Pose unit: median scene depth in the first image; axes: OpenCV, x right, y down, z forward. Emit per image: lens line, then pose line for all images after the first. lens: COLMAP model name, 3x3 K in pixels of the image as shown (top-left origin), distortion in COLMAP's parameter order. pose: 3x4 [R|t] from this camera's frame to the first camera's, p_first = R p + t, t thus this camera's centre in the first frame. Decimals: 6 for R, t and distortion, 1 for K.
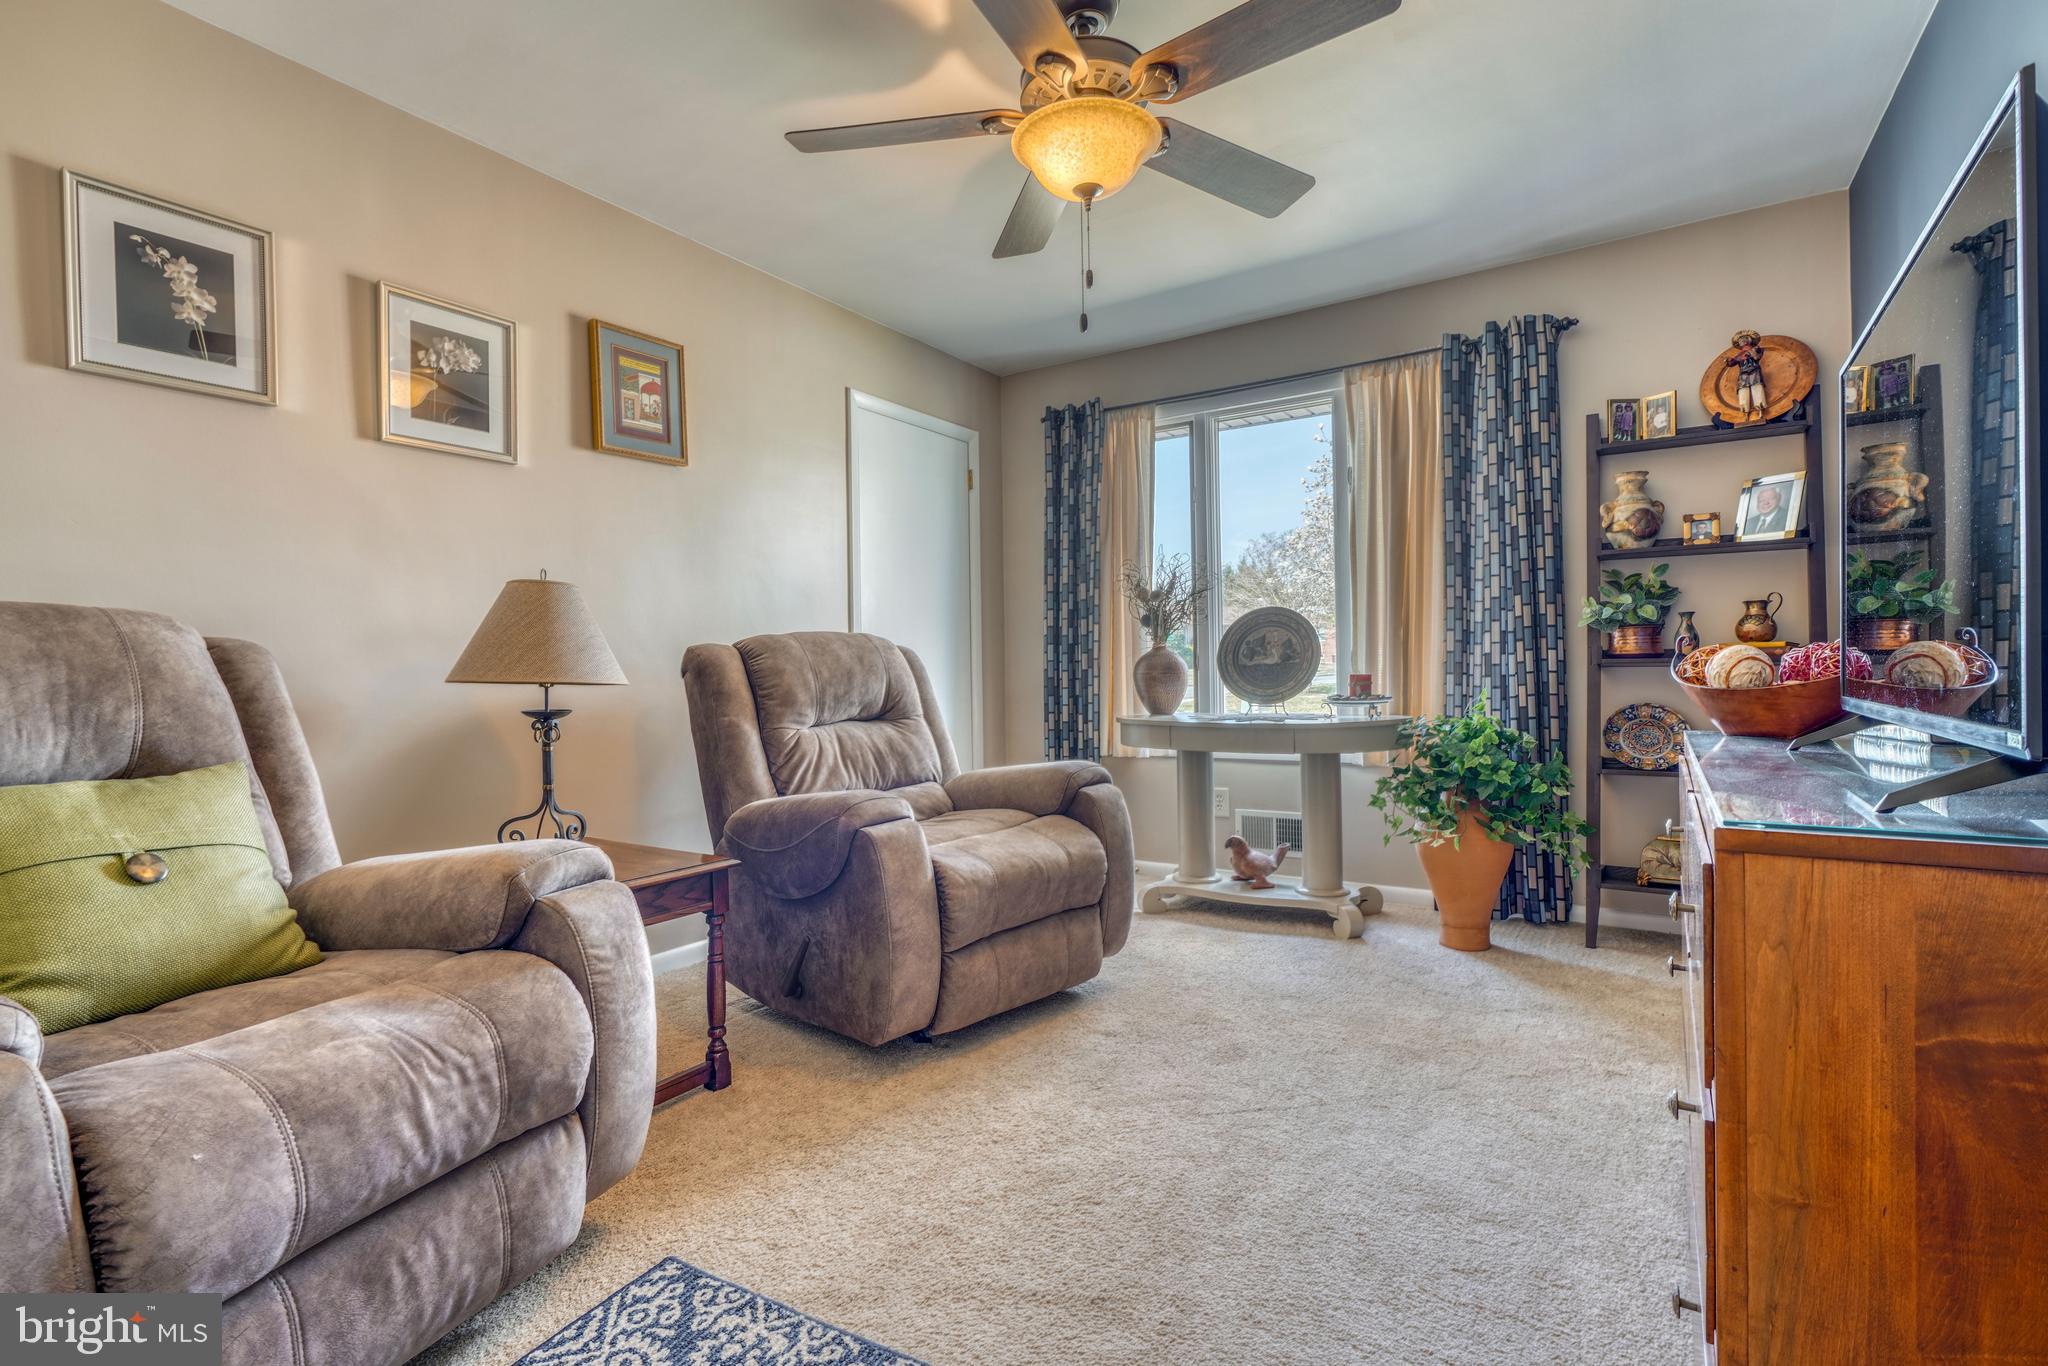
lens RADIAL K [[951.2, 0, 1025.7], [0, 951.2, 668.6], [0, 0, 1]] dist [-0.003879, 0.001561]
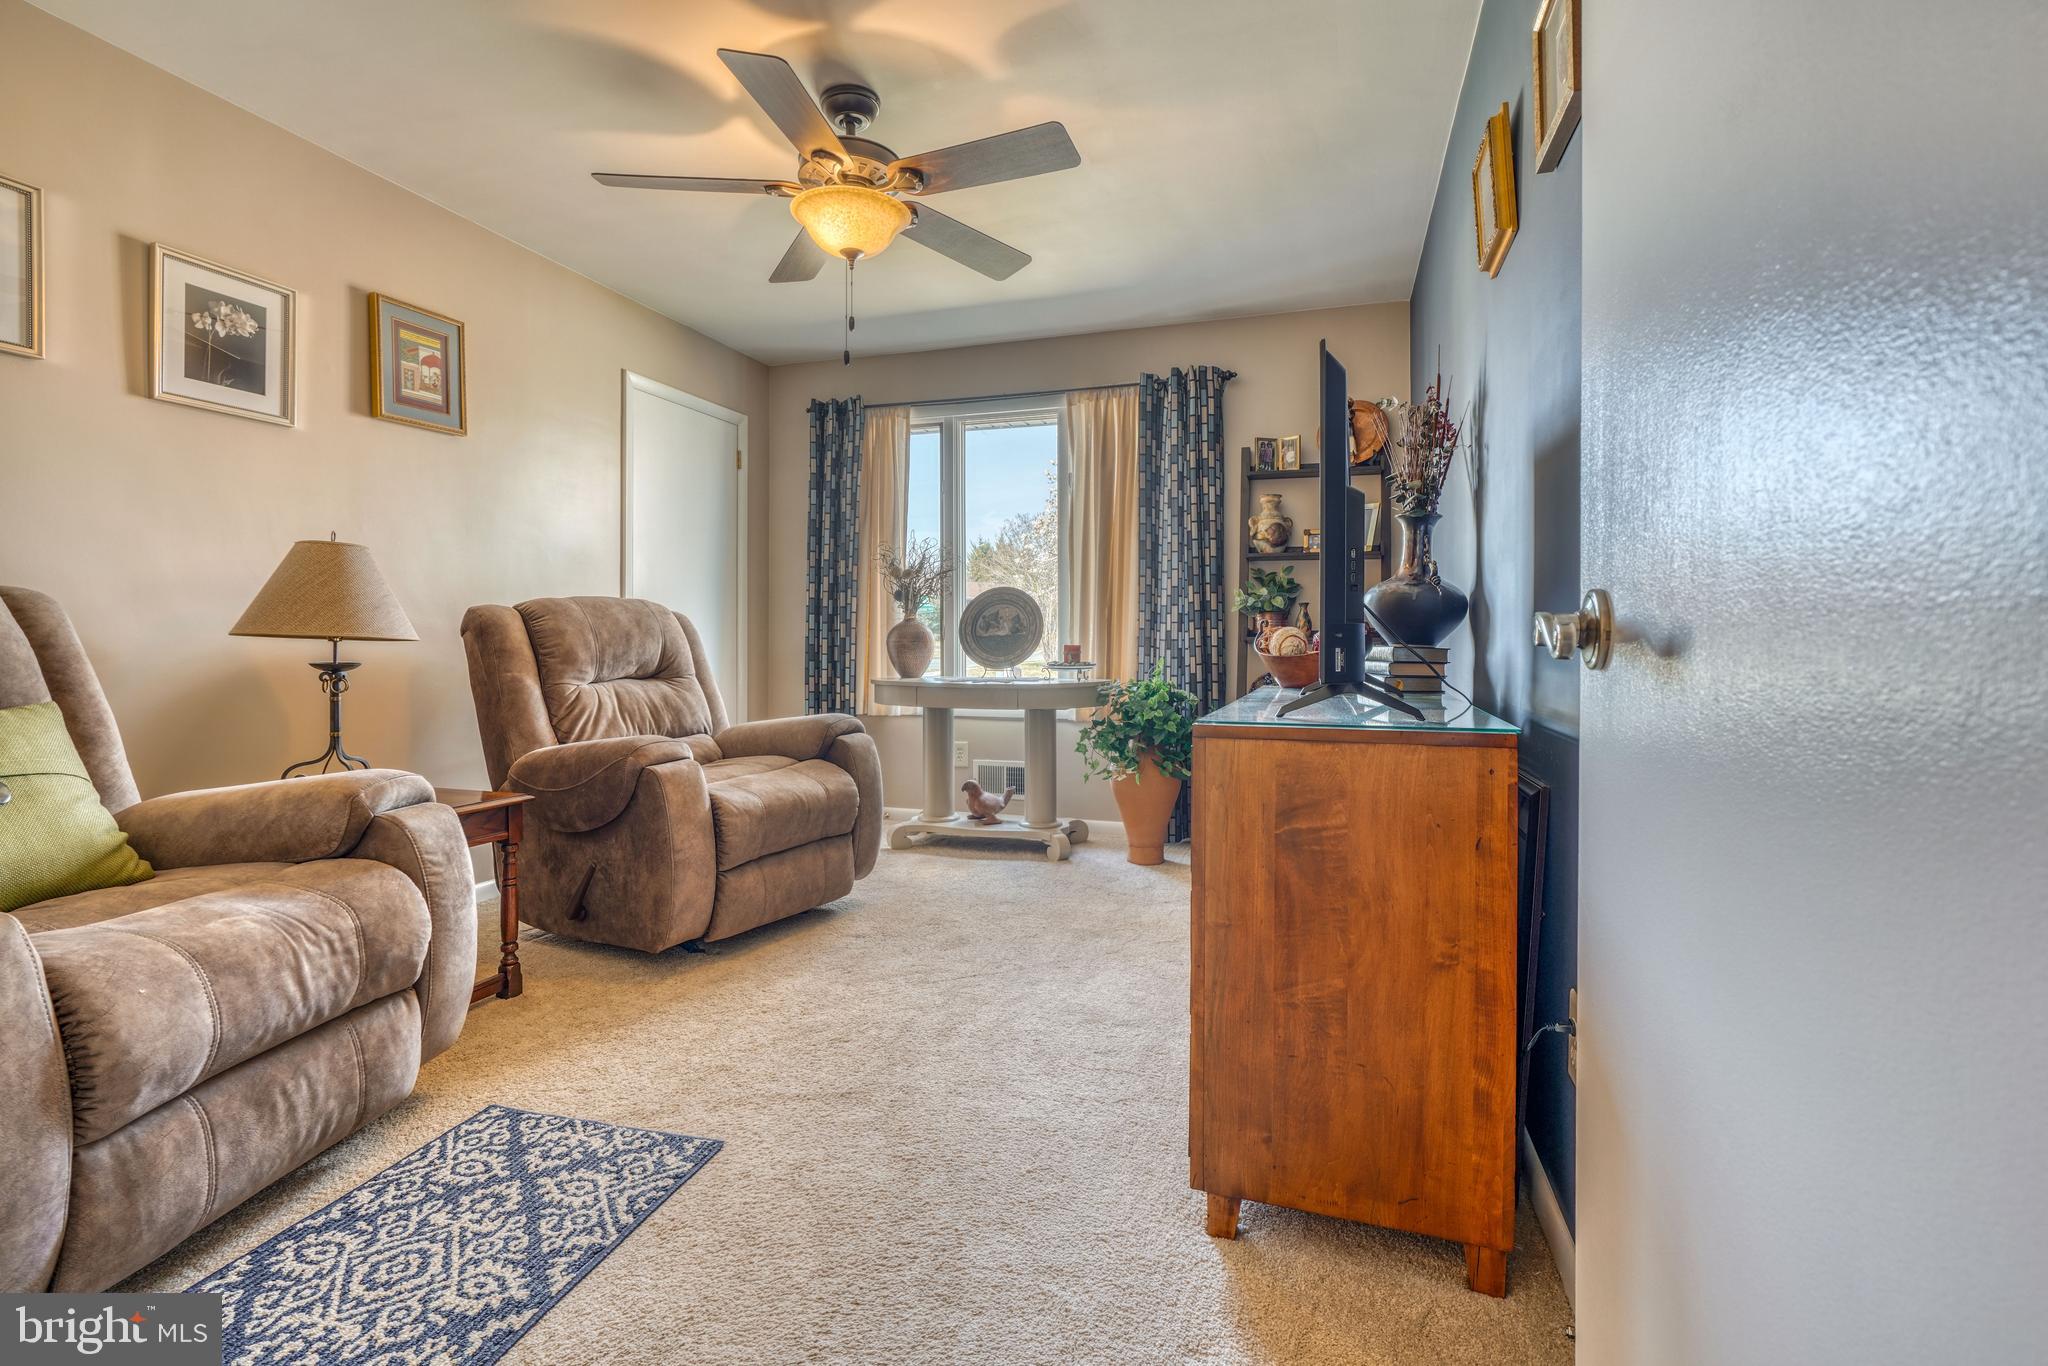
lens RADIAL K [[951.2, 0, 1025.7], [0, 951.2, 668.6], [0, 0, 1]] dist [-0.003879, 0.001561]
pose [[0.968392, 0.013149, 0.249087, -0.013172], [-0.020337, 0.999447, 0.026310, 0.006036], [-0.248603, -0.030544, 0.968124, -0.221005]]
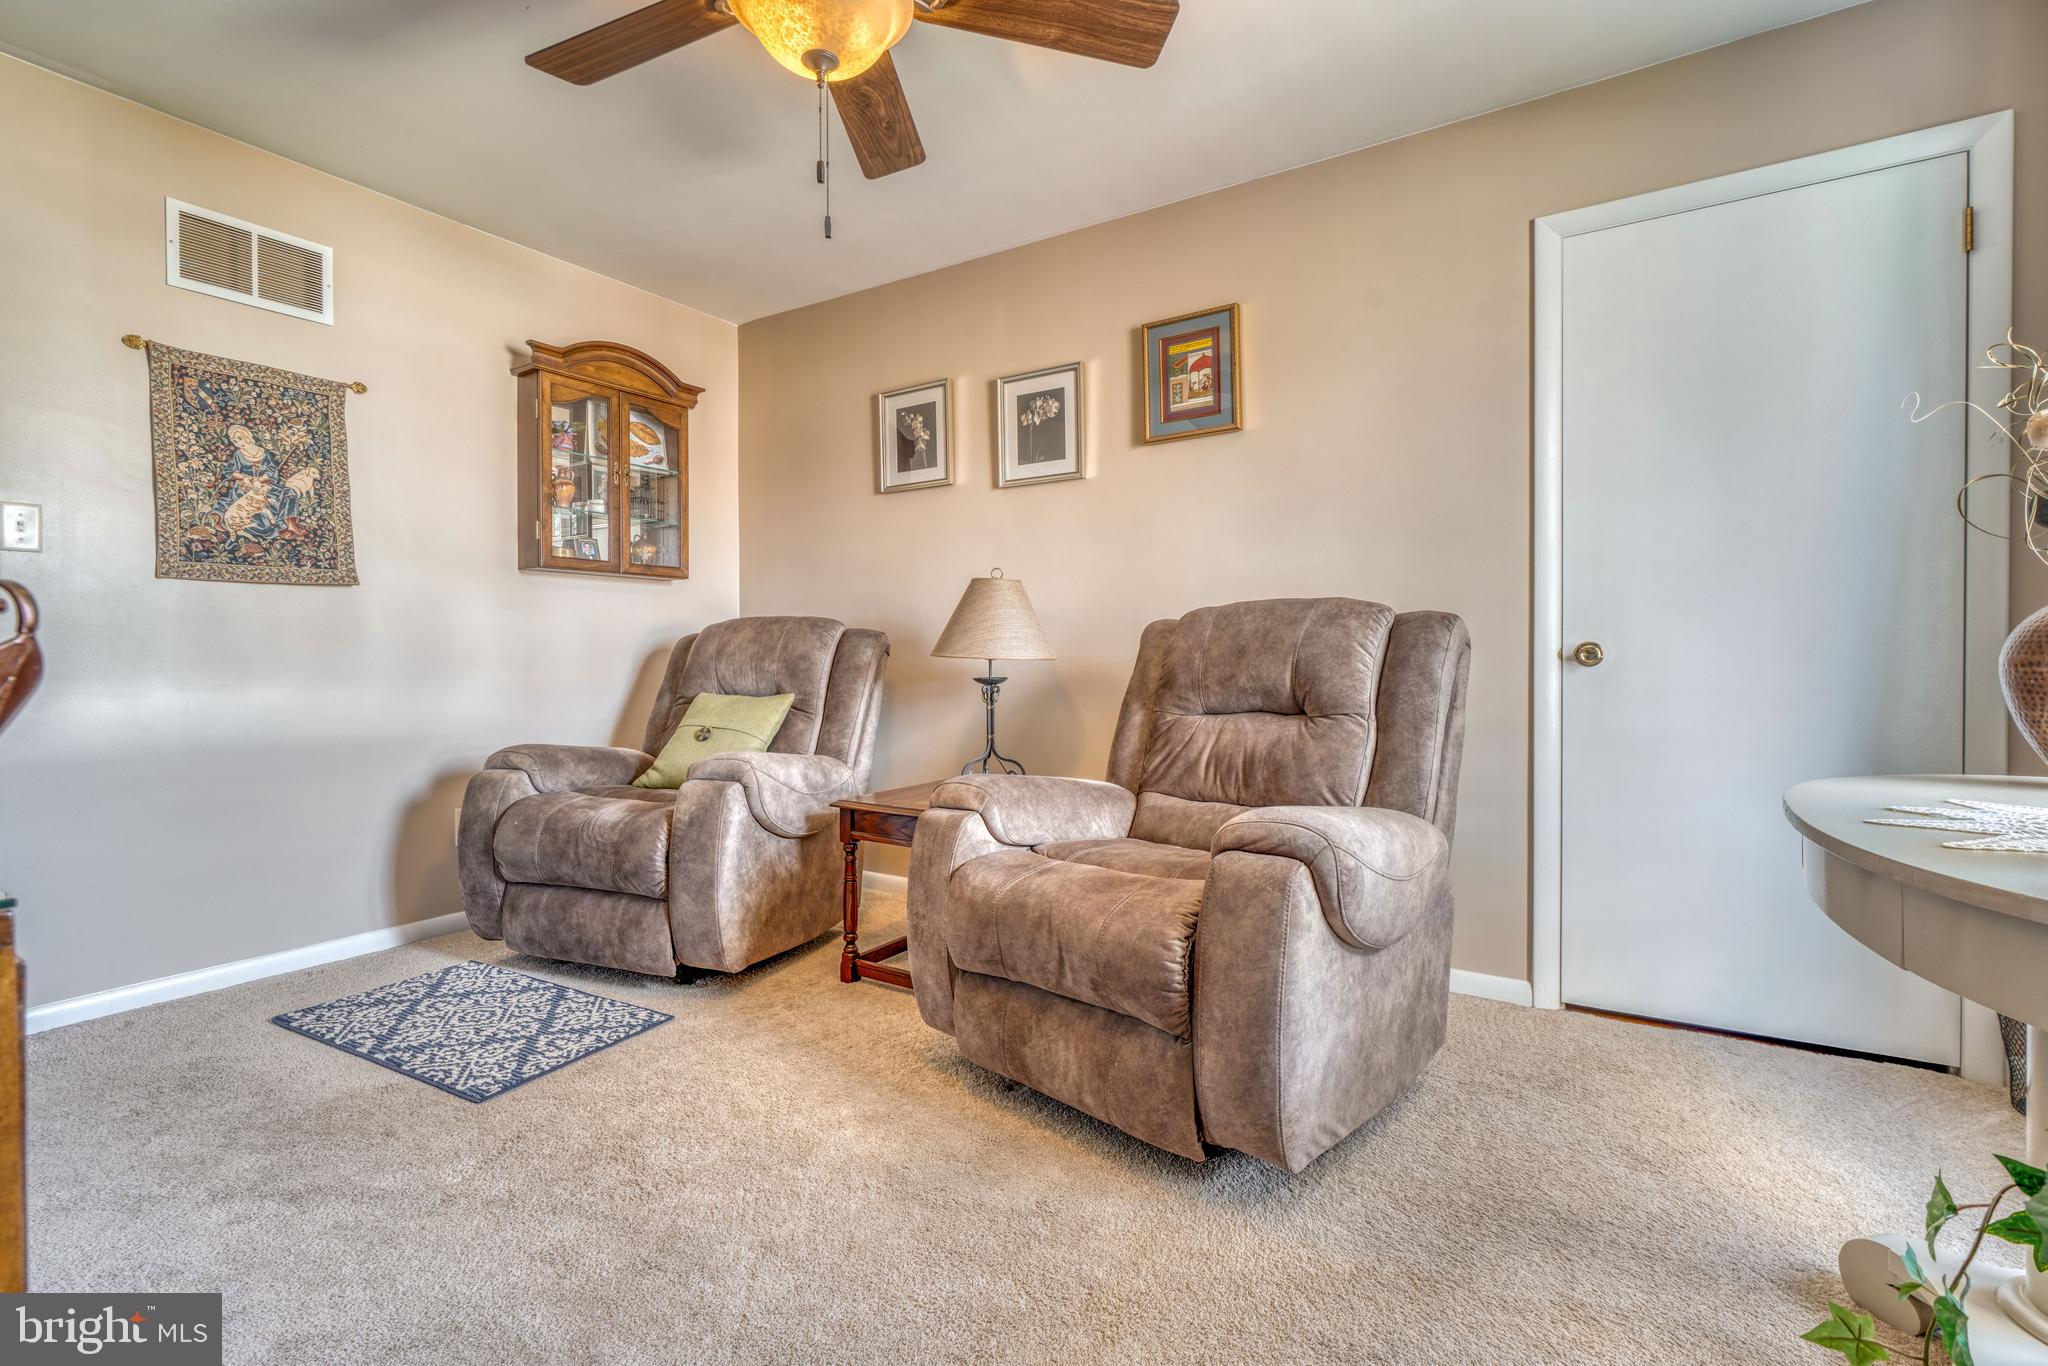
lens RADIAL K [[951.2, 0, 1025.7], [0, 951.2, 668.6], [0, 0, 1]] dist [-0.003879, 0.001561]
pose [[-0.025357, 0.032010, -0.999166, 0.702564], [0.000695, 0.999488, 0.032003, -0.007330], [0.999678, 0.000117, -0.025367, 0.952841]]
